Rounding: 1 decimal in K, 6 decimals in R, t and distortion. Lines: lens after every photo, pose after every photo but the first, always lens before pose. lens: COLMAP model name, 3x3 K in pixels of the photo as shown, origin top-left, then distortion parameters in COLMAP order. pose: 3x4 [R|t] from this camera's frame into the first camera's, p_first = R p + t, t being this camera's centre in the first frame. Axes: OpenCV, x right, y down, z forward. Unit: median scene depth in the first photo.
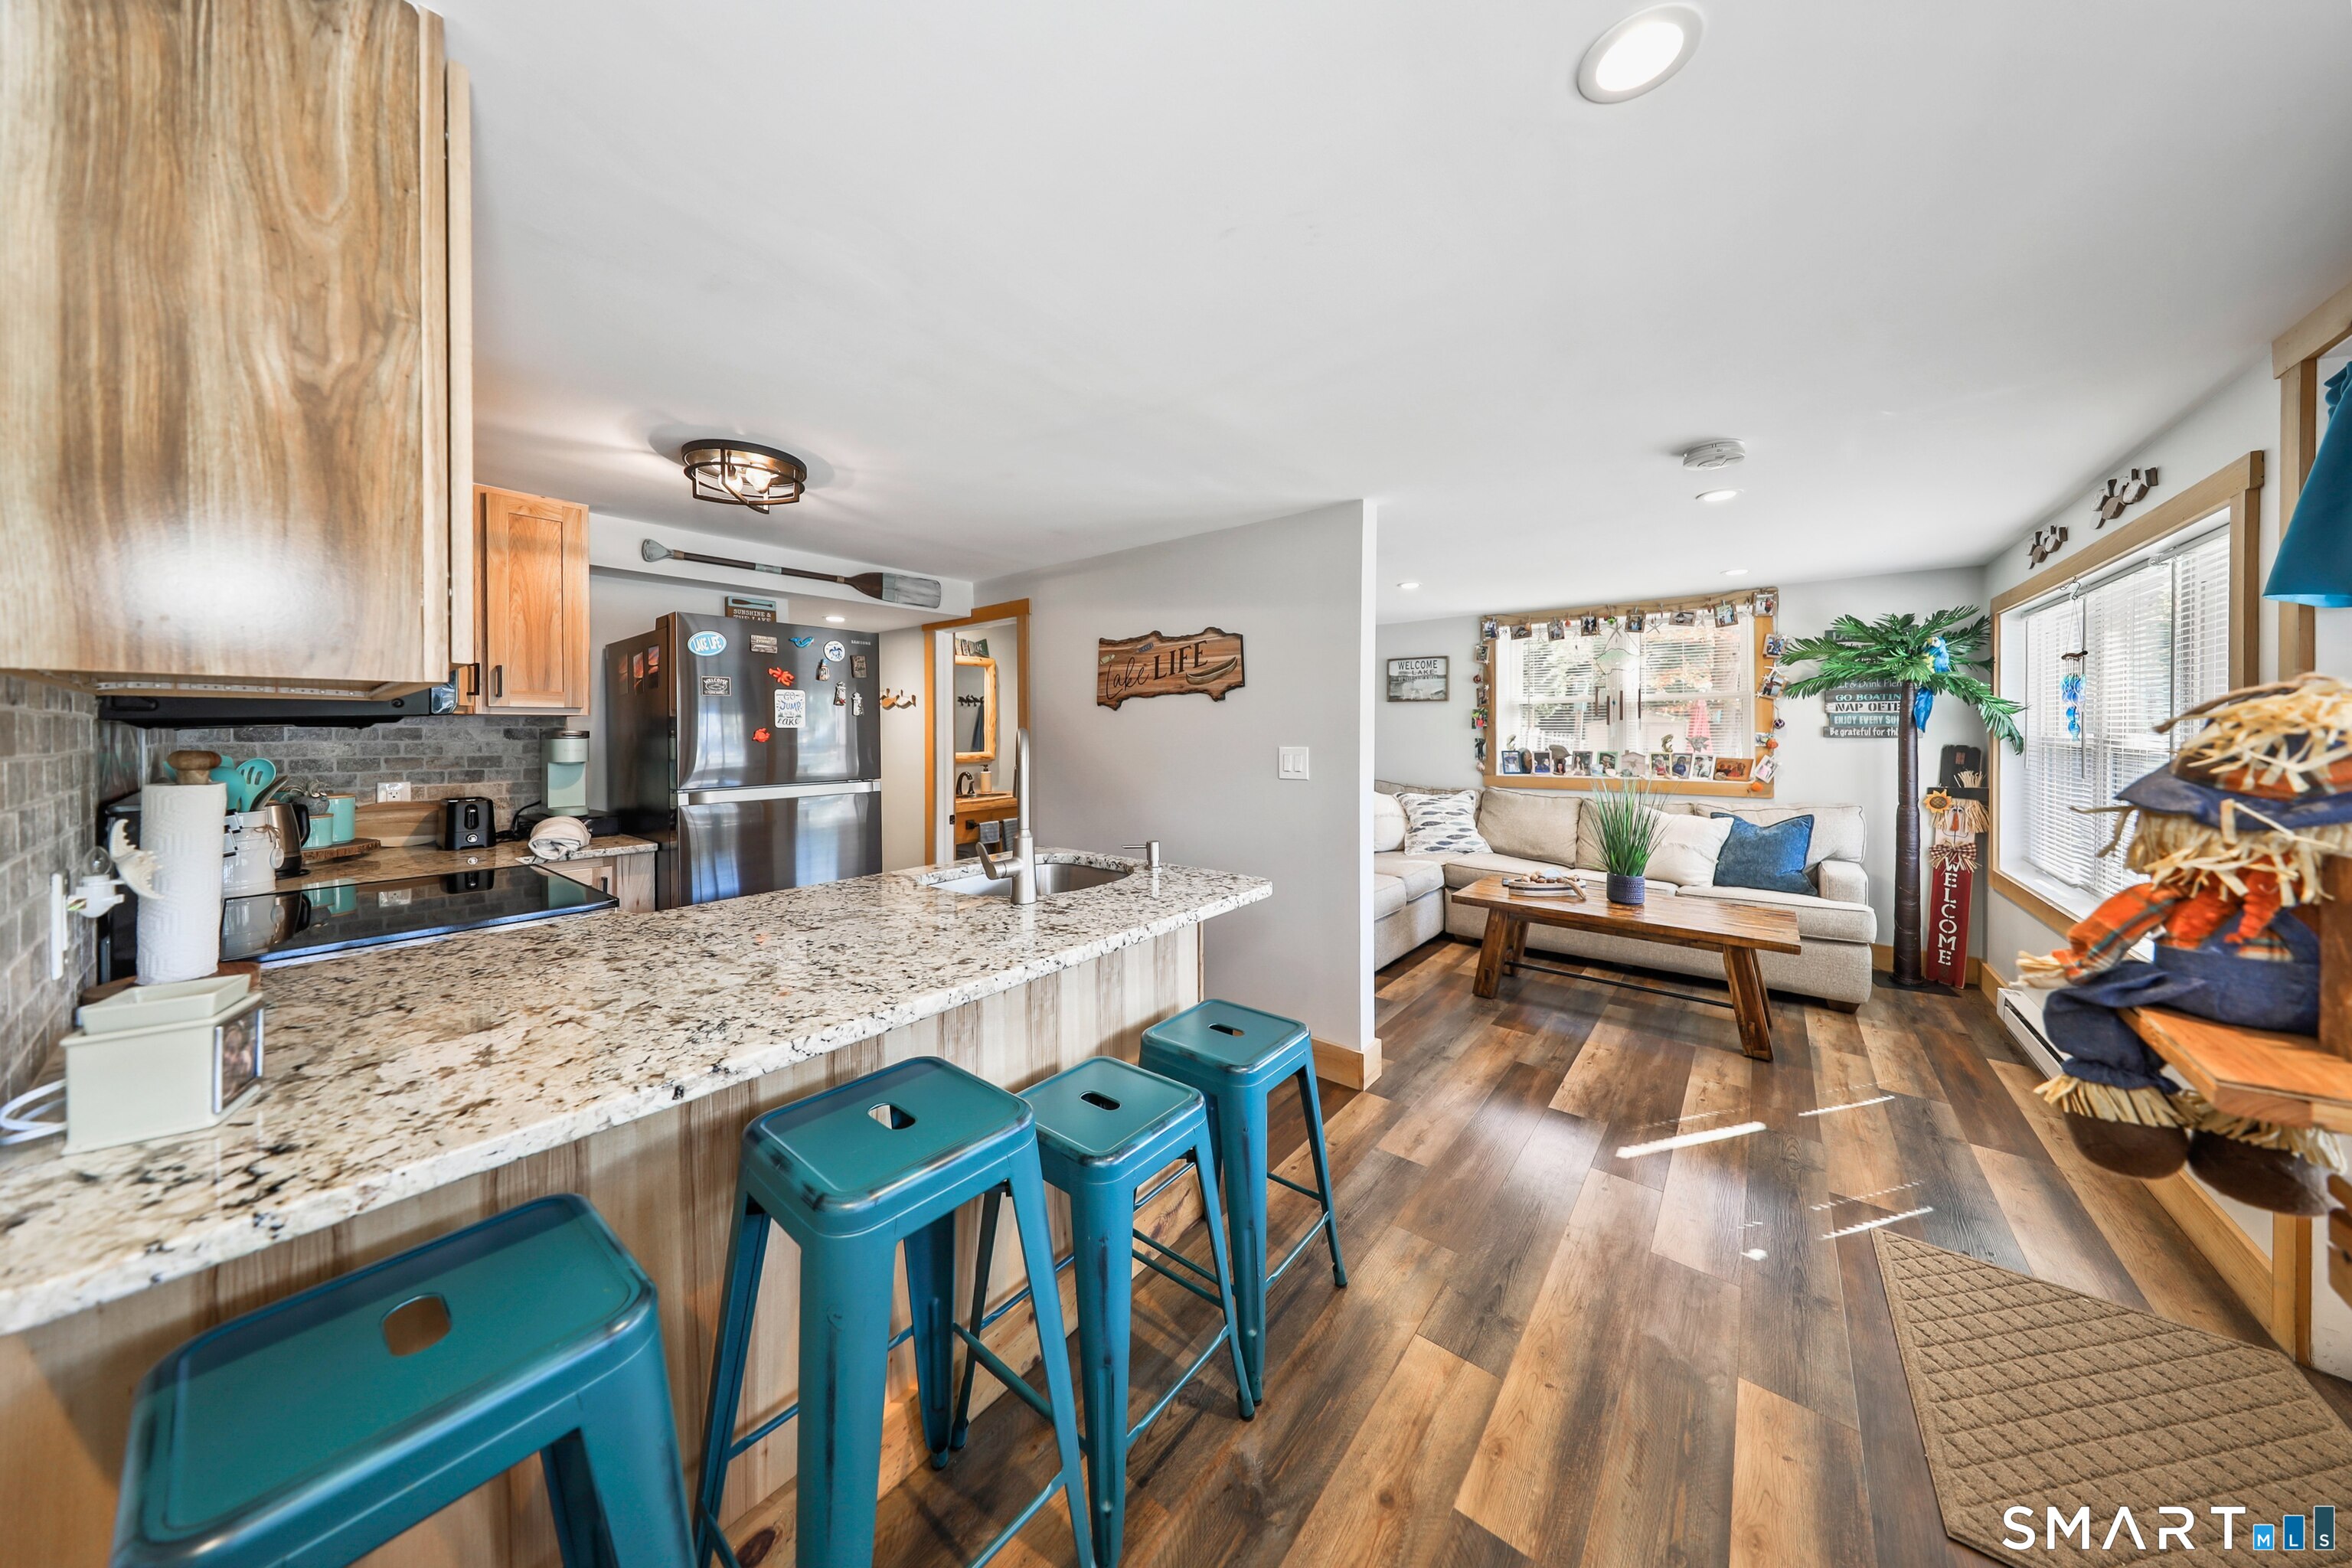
lens RADIAL K [[722.0, 0, 1179.2], [0, 722.0, 739.5], [0, 0, 1]] dist [-0.000066, -0.000004]
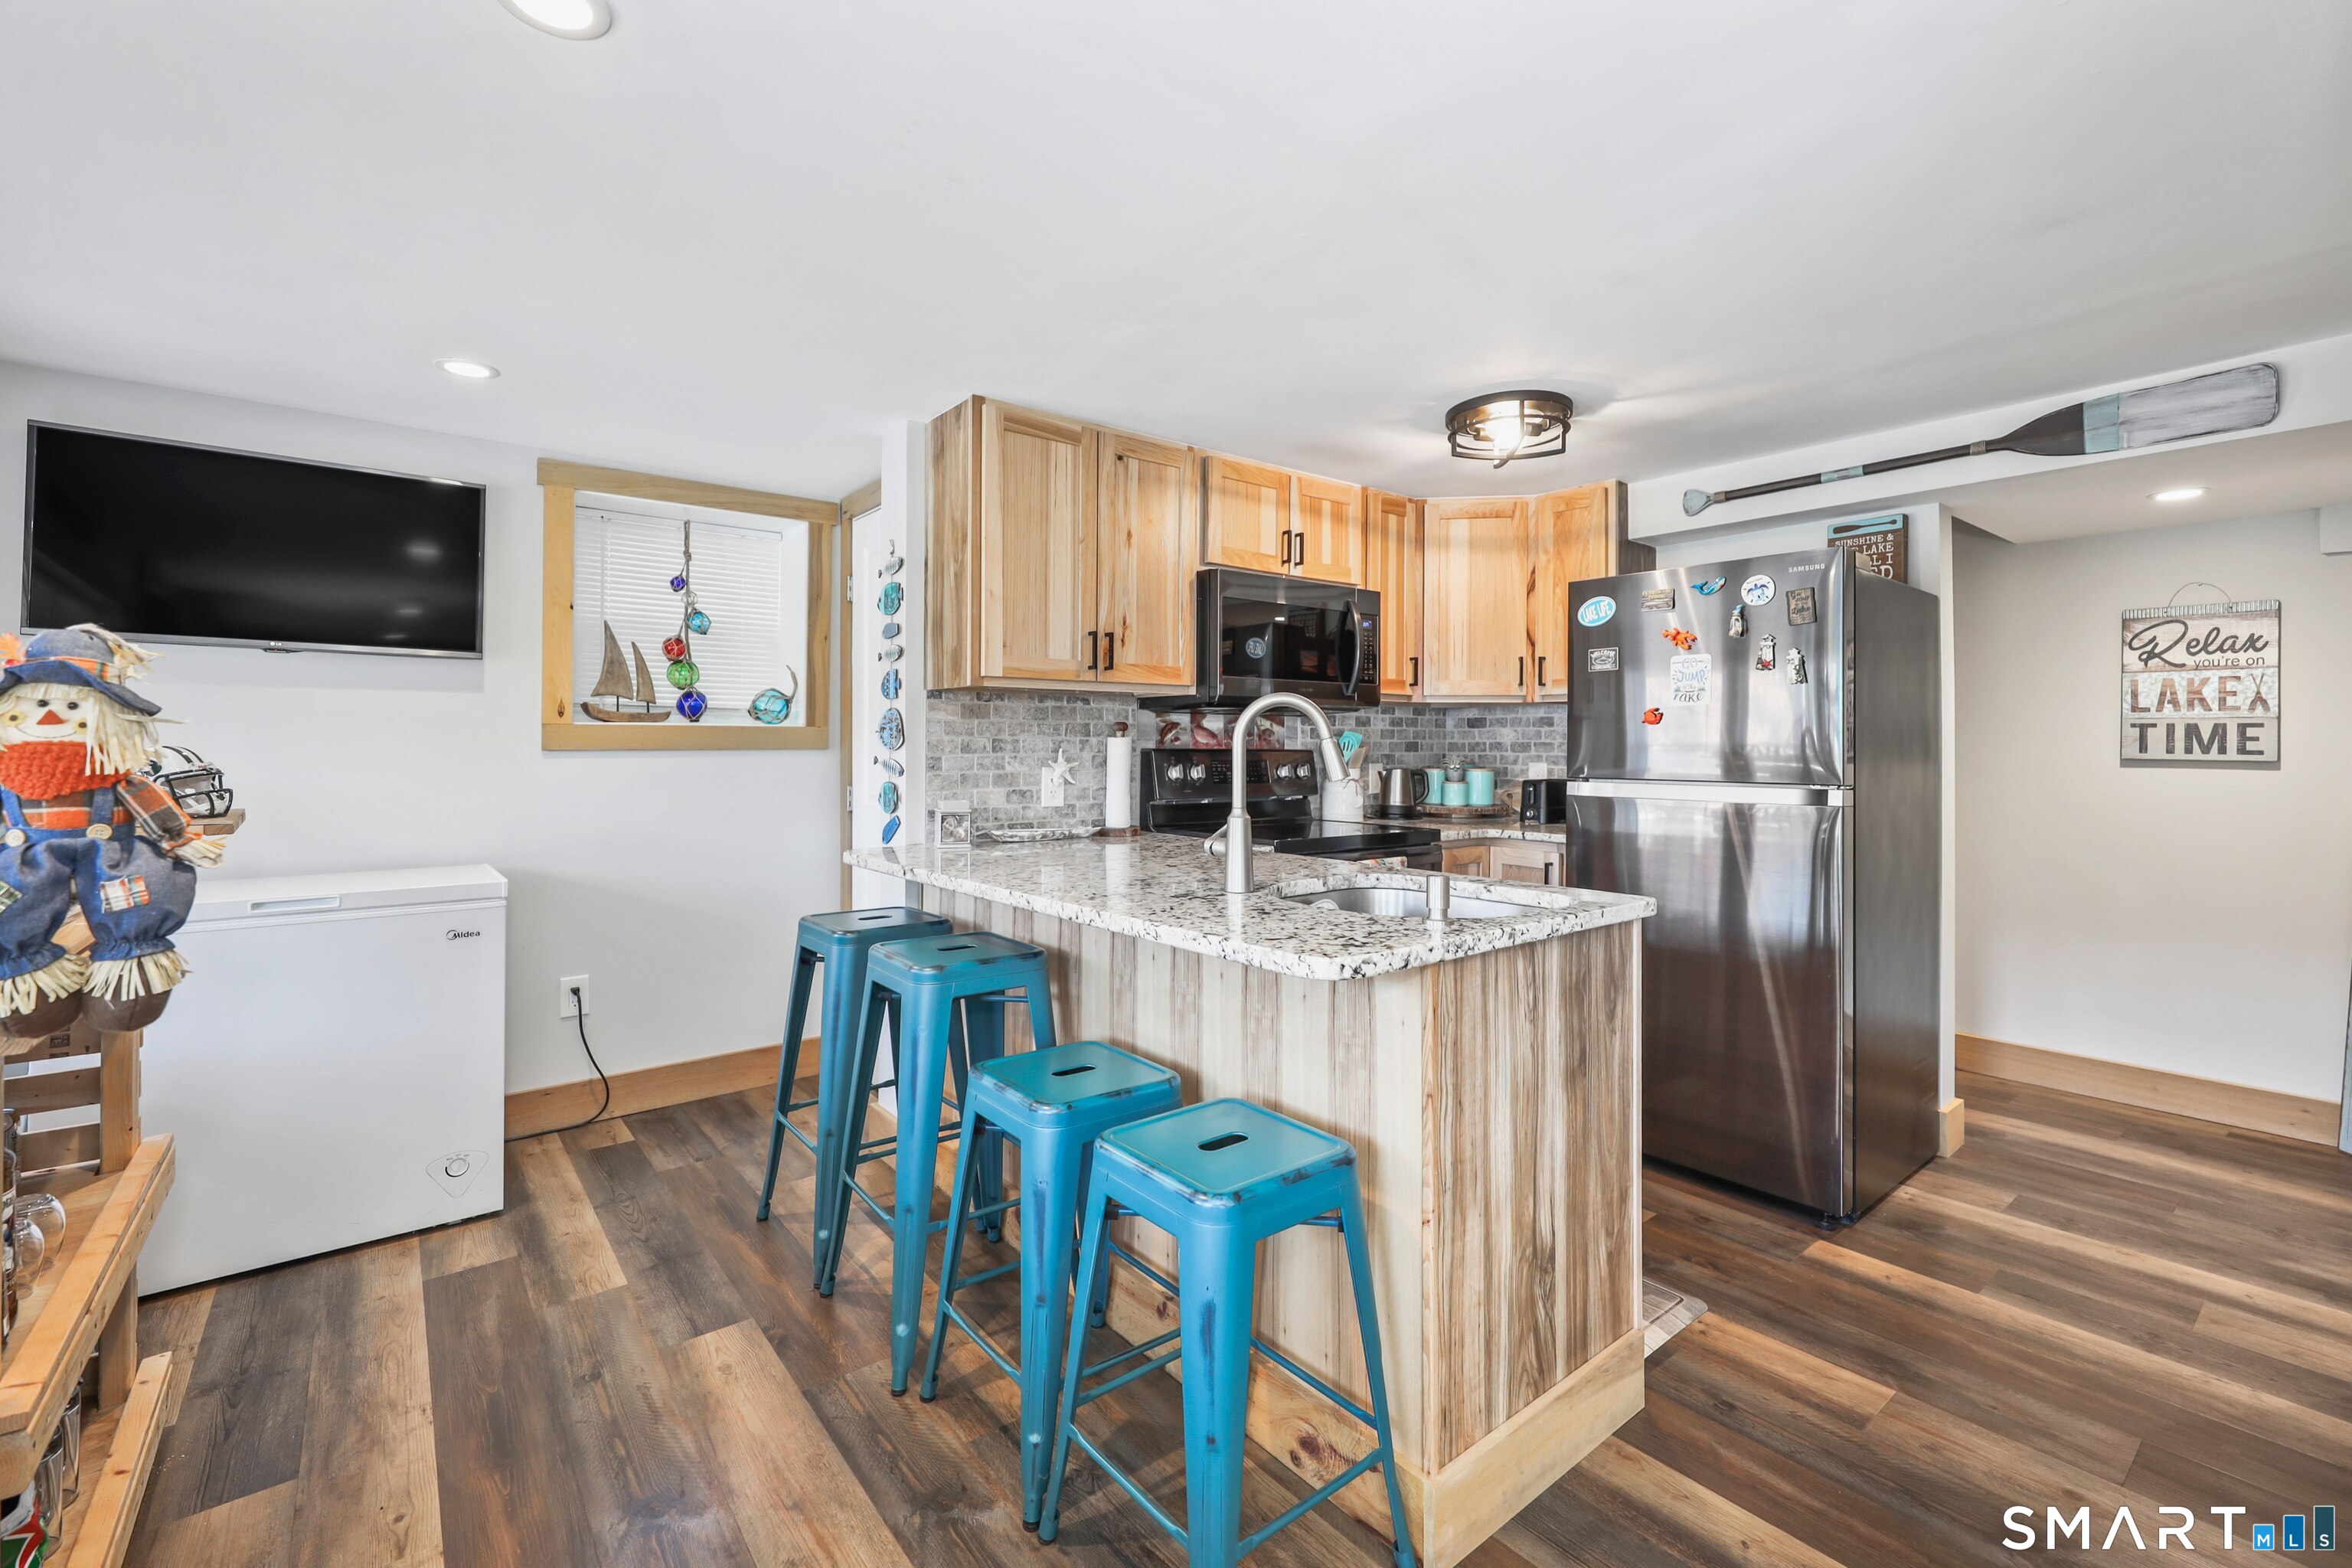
lens RADIAL K [[999.2, 0, 1177.9], [0, 999.2, 738.9], [0, 0, 1]] dist [0.000648, -0.000125]
pose [[-0.208380, -0.002082, -0.978046, 0.621756], [-0.008420, 0.999964, -0.000335, 0.024750], [0.978012, 0.008165, -0.208390, 0.747398]]
